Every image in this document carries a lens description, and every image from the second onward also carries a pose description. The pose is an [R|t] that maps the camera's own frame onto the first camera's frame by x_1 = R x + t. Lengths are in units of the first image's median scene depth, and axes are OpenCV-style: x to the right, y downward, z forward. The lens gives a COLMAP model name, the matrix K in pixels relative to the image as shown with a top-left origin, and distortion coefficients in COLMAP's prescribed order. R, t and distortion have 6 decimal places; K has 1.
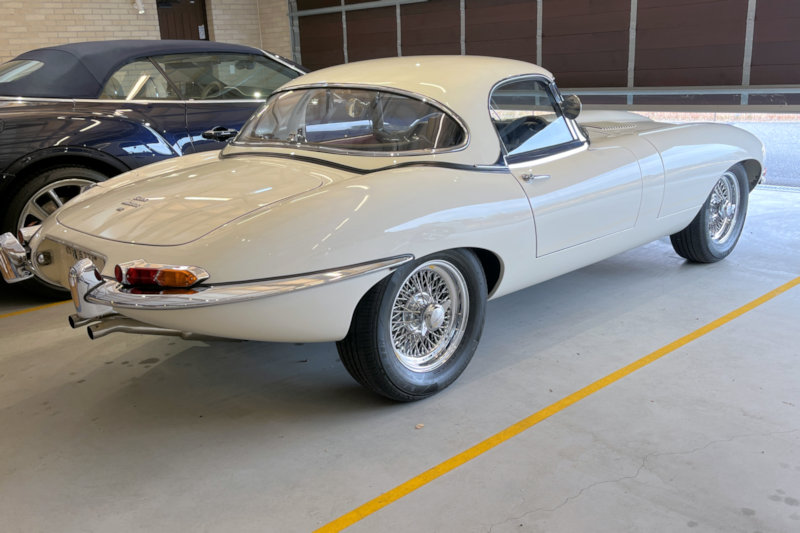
lens RADIAL K [[752.2, 0, 400.0], [0, 752.2, 281.0], [0, 0, 1]] dist [0.027242, 0.009594]
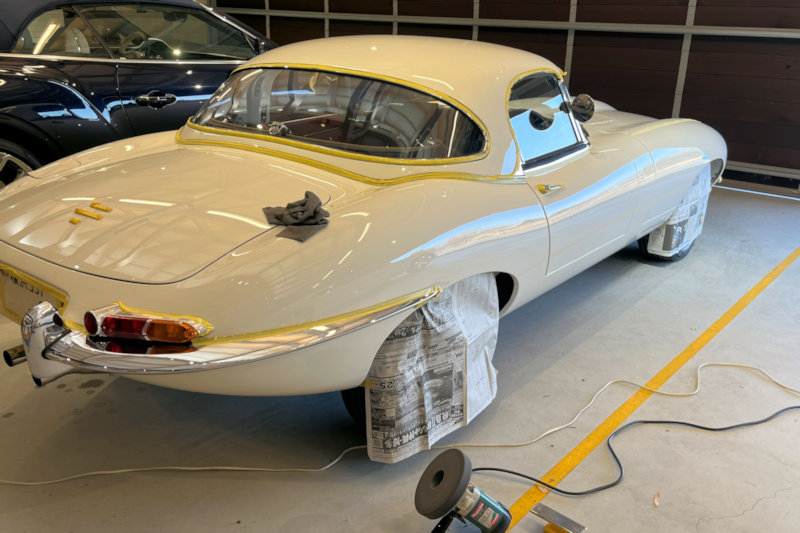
lens RADIAL K [[724.2, 0, 400.0], [0, 724.2, 266.5], [0, 0, 1]] dist [-0.008248, -0.012967]
pose [[0.986079, 0.019137, 0.165171, -0.136321], [-0.029837, 0.997596, 0.062548, -0.090834], [-0.163577, -0.066605, 0.984280, 0.168595]]
